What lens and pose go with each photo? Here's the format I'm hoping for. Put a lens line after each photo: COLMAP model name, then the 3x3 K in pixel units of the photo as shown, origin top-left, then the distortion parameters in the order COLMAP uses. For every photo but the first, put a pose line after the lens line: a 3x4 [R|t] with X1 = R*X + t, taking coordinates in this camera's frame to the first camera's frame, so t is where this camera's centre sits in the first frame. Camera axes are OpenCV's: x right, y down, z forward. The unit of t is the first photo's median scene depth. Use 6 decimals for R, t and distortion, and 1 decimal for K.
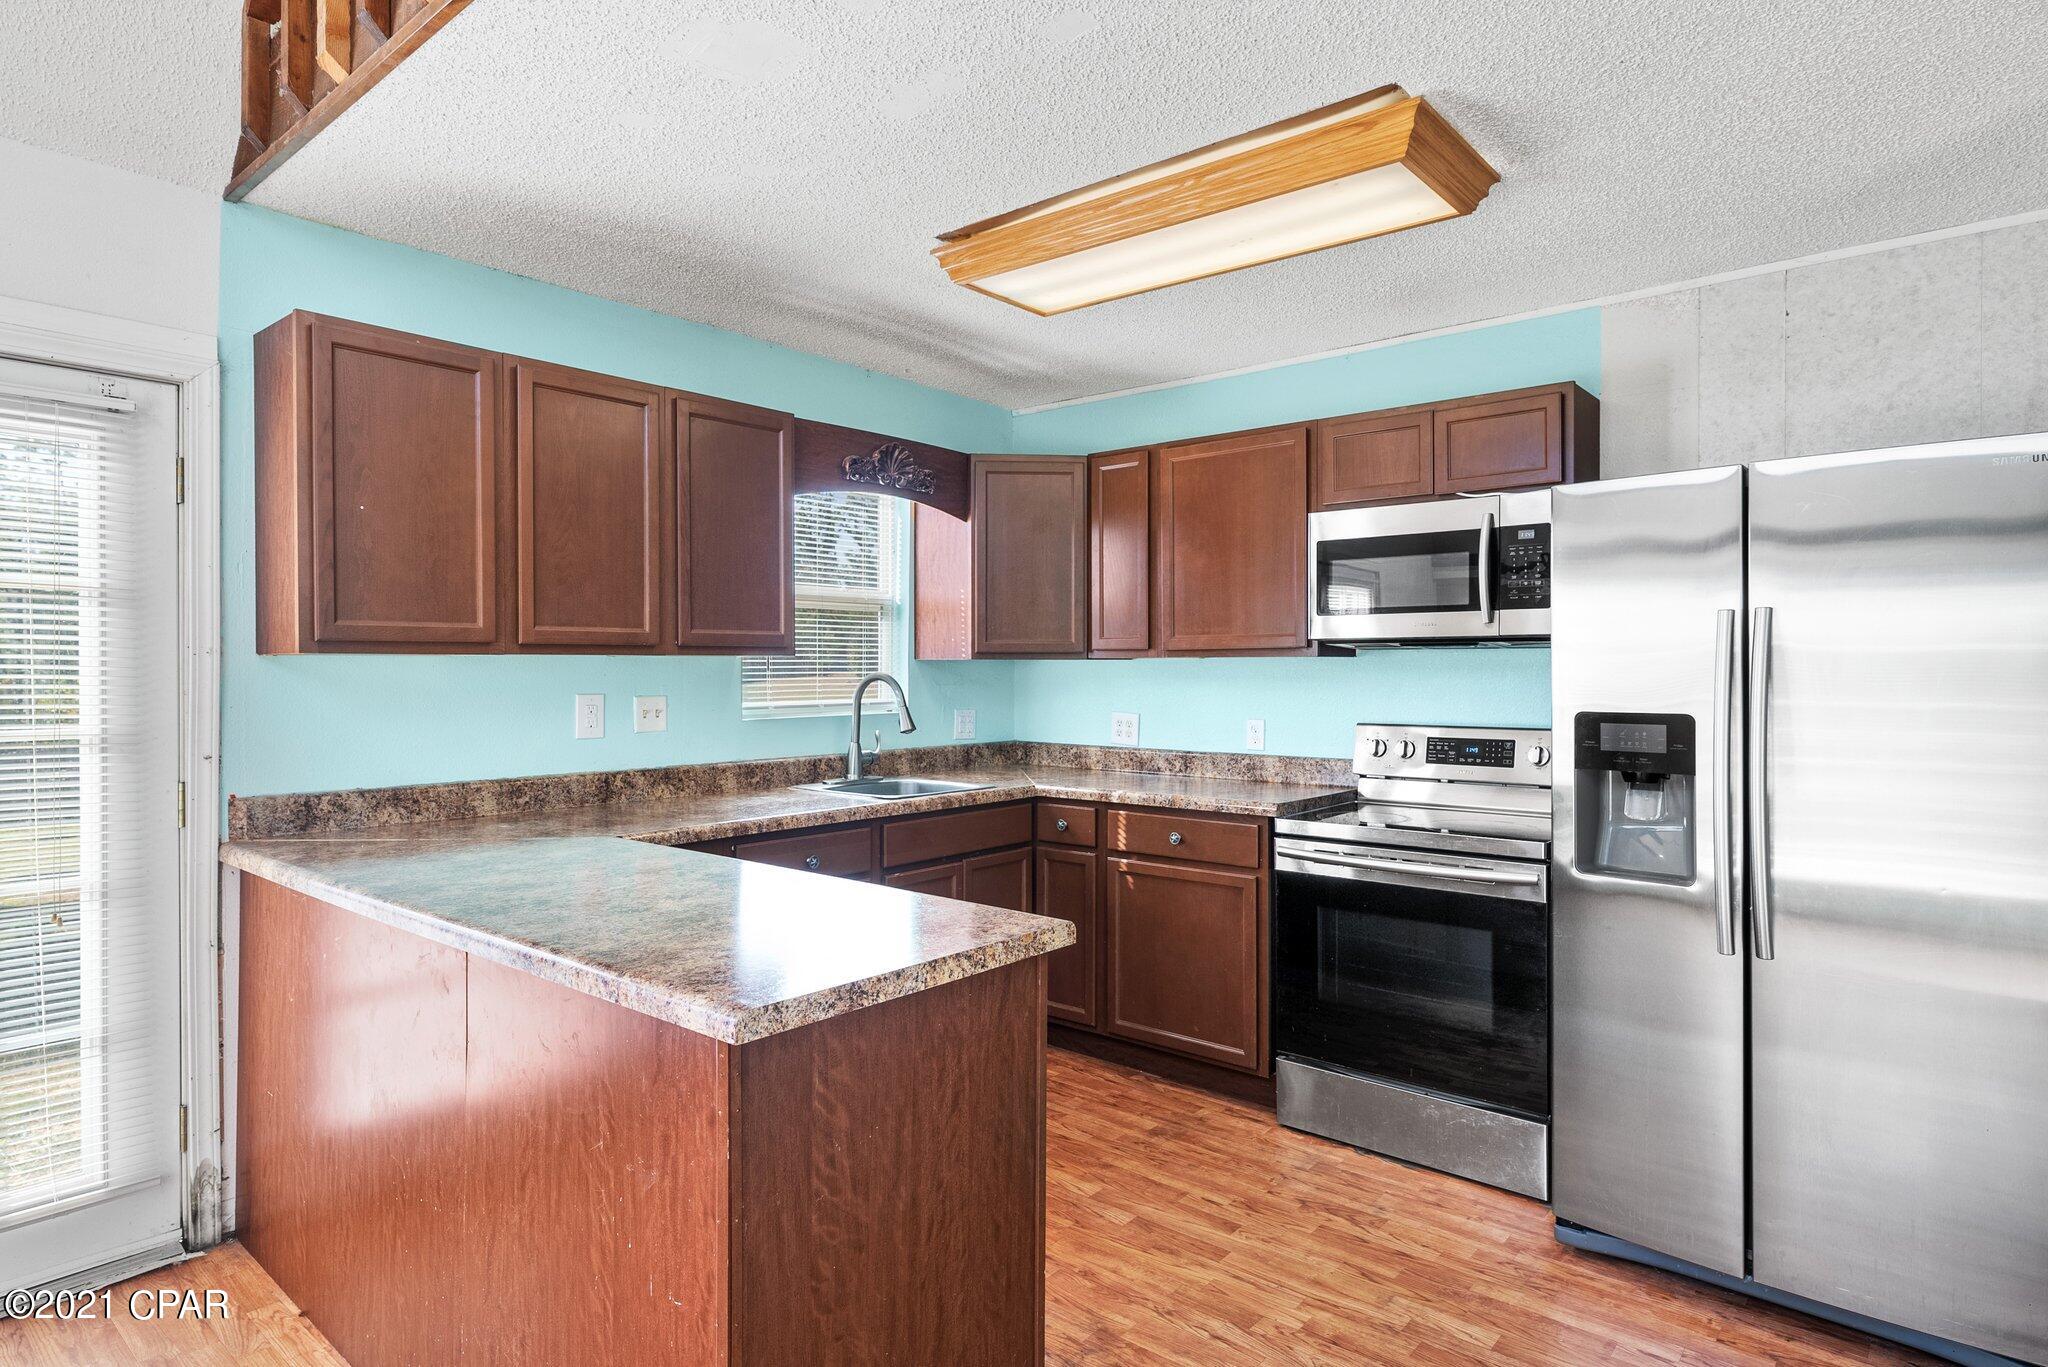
lens RADIAL K [[1124.9, 0, 1024.9], [0, 1124.9, 669.3], [0, 0, 1]] dist [0.003370, -0.000537]
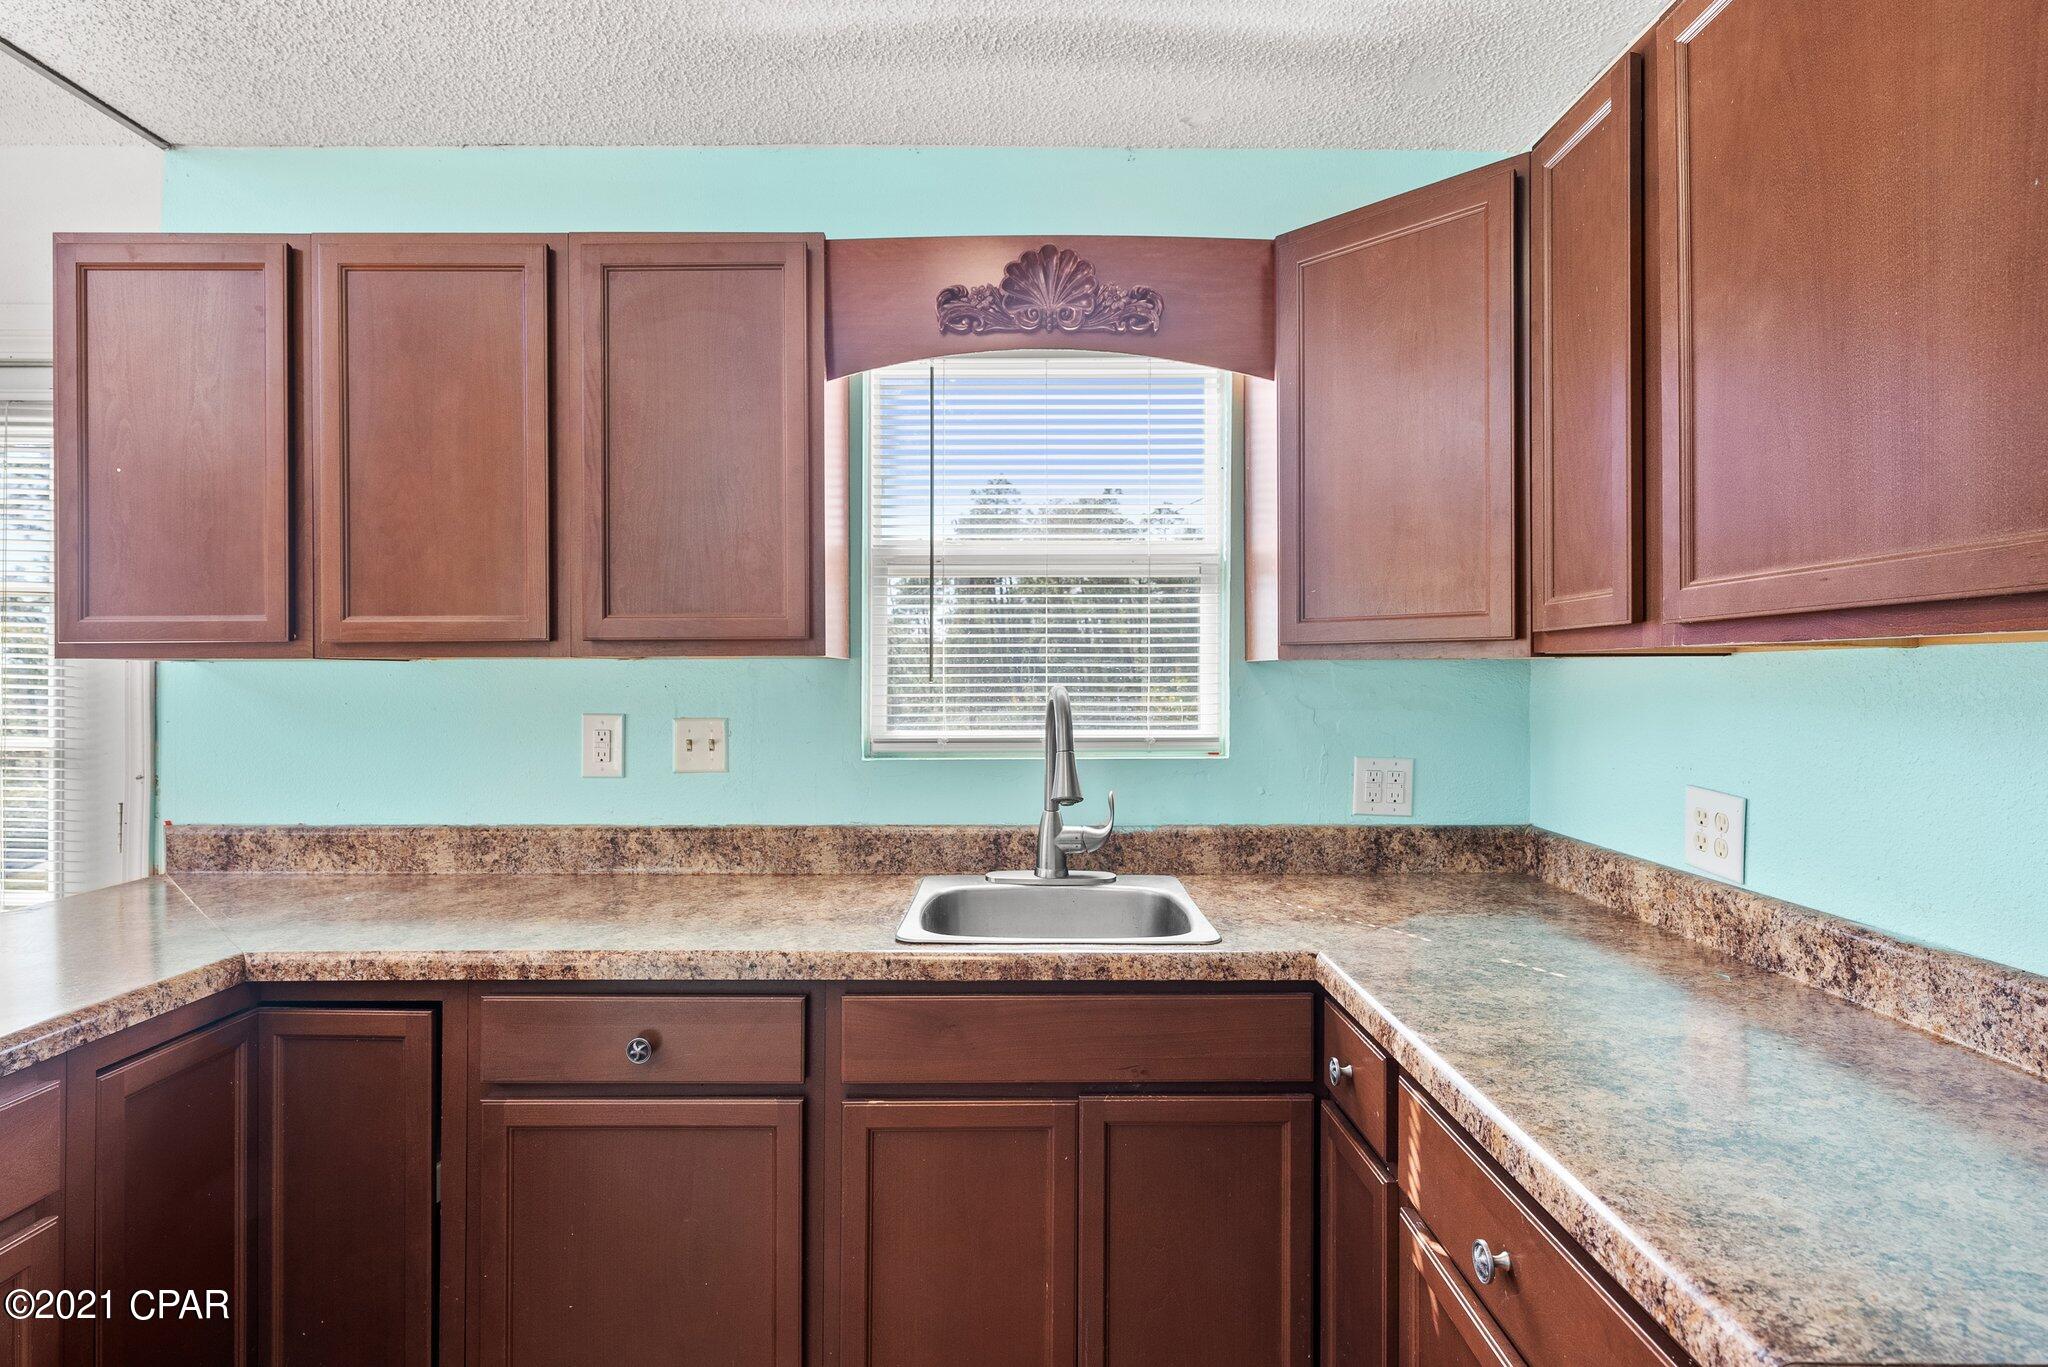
lens RADIAL K [[1042.8, 0, 1022.1], [0, 1042.8, 672.7], [0, 0, 1]] dist [0.001953, -0.000094]
pose [[0.646536, -0.003644, -0.762875, 0.293904], [-0.001132, 0.999983, -0.005735, -0.000553], [0.762883, 0.004572, 0.646521, 0.816611]]
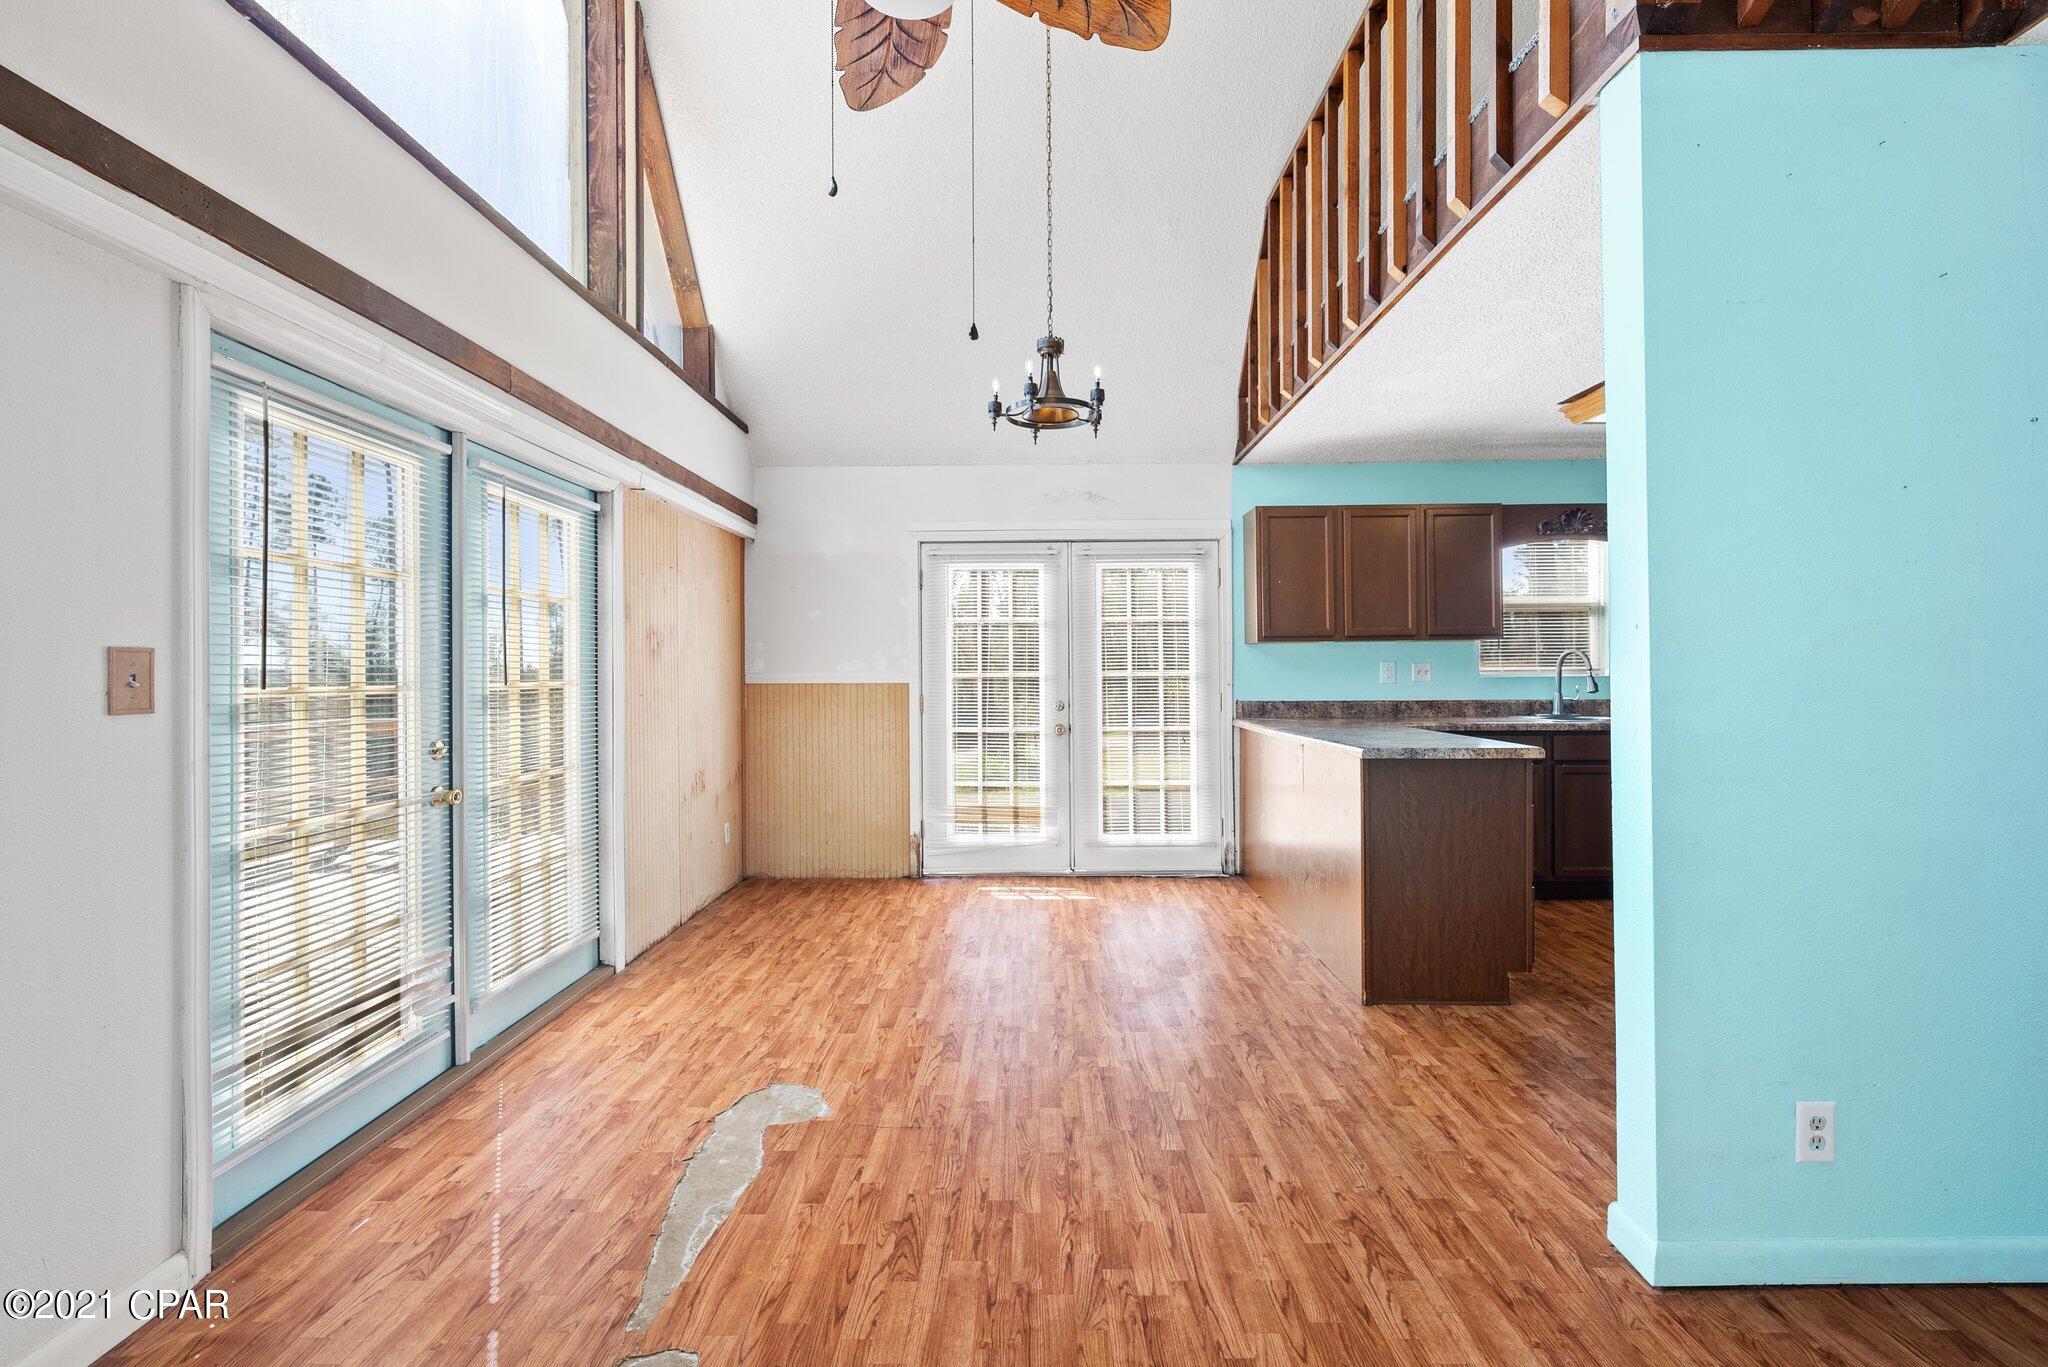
lens RADIAL K [[872.3, 0, 1028.9], [0, 872.3, 664.9], [0, 0, 1]] dist [0.001725, 0.000044]
pose [[0.643231, -0.010205, -0.765604, 0.409206], [0.005151, 0.999946, -0.009001, 0.040720], [0.765655, 0.001846, 0.643249, -0.509322]]
